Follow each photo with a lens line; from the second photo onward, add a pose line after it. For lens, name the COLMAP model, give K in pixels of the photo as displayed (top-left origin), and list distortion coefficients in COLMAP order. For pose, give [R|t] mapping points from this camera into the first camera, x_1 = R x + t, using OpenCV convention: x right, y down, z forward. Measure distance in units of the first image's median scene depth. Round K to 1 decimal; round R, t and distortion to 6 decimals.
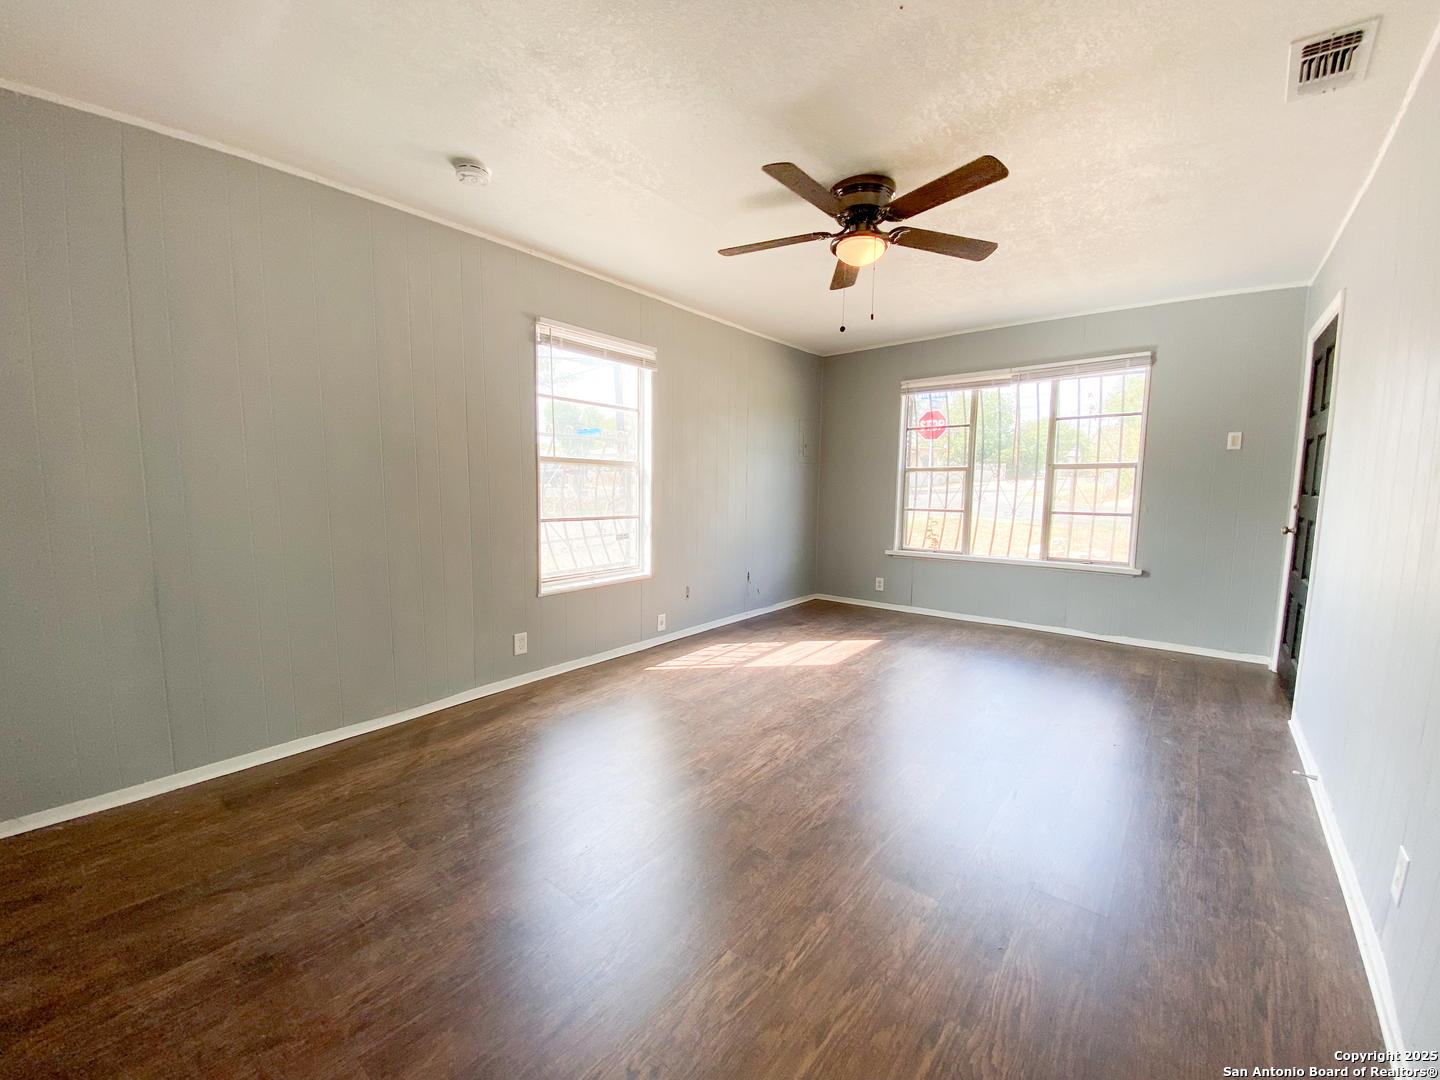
lens RADIAL K [[584.3, 0, 716.7], [0, 584.3, 543.6], [0, 0, 1]] dist [0.023725, -0.021423]
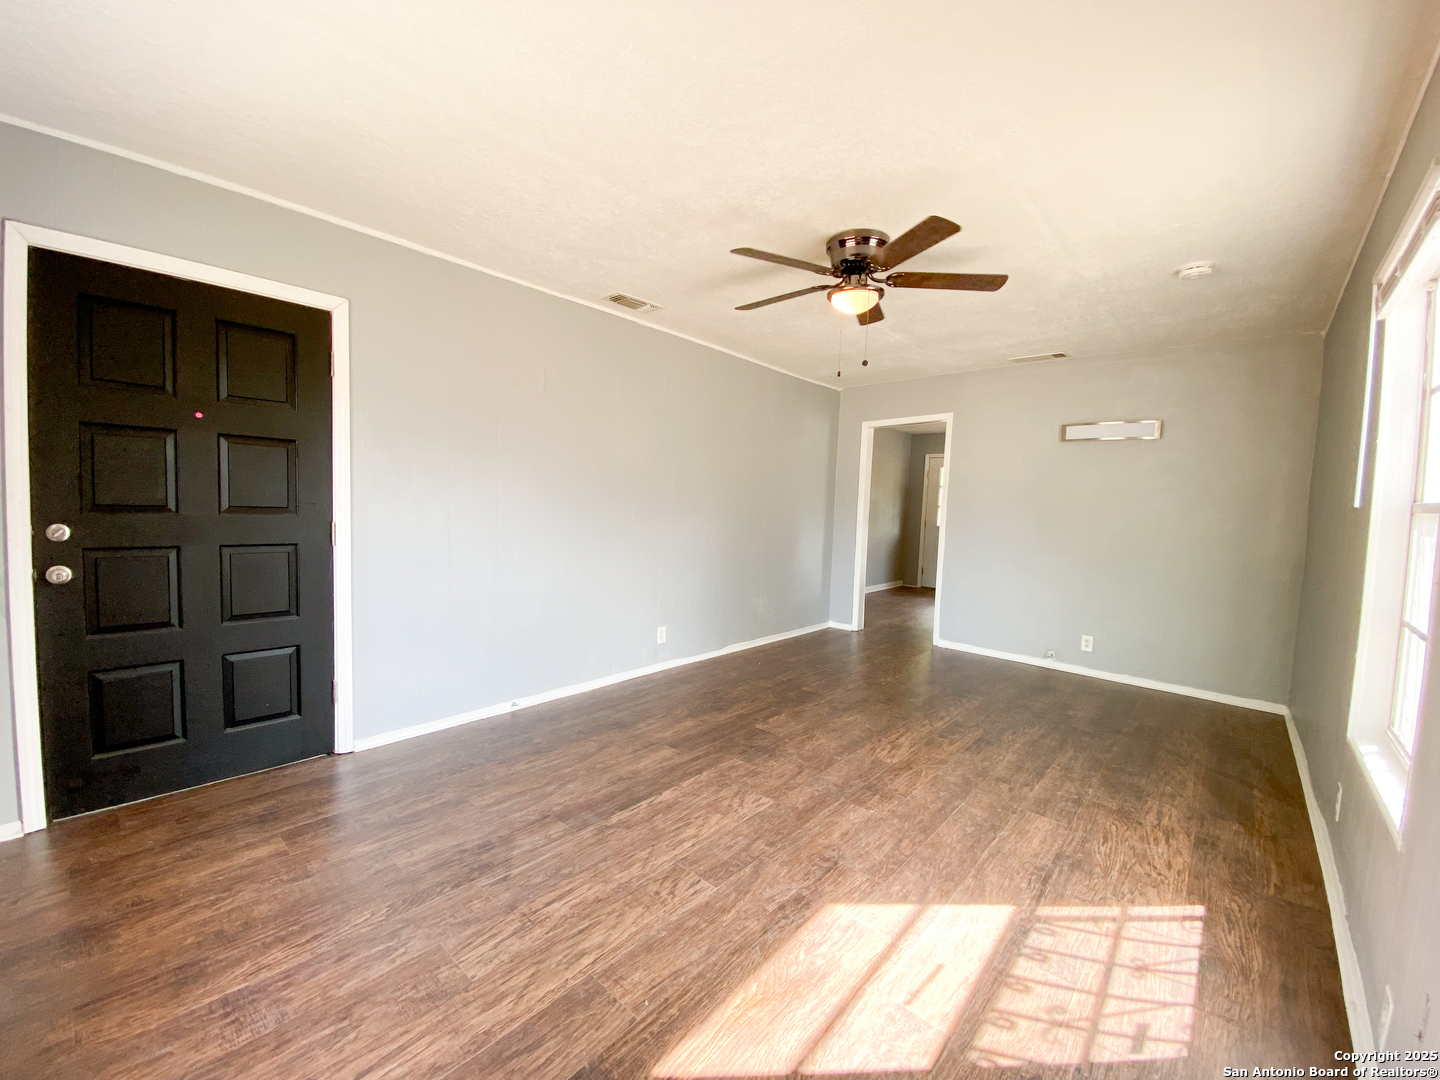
lens RADIAL K [[584.3, 0, 716.7], [0, 584.3, 543.6], [0, 0, 1]] dist [0.023725, -0.021423]
pose [[-0.998172, -0.045684, 0.039561, 0.300204], [-0.037725, 0.982449, 0.182678, -0.178650], [-0.047212, 0.180851, -0.982377, 1.485763]]
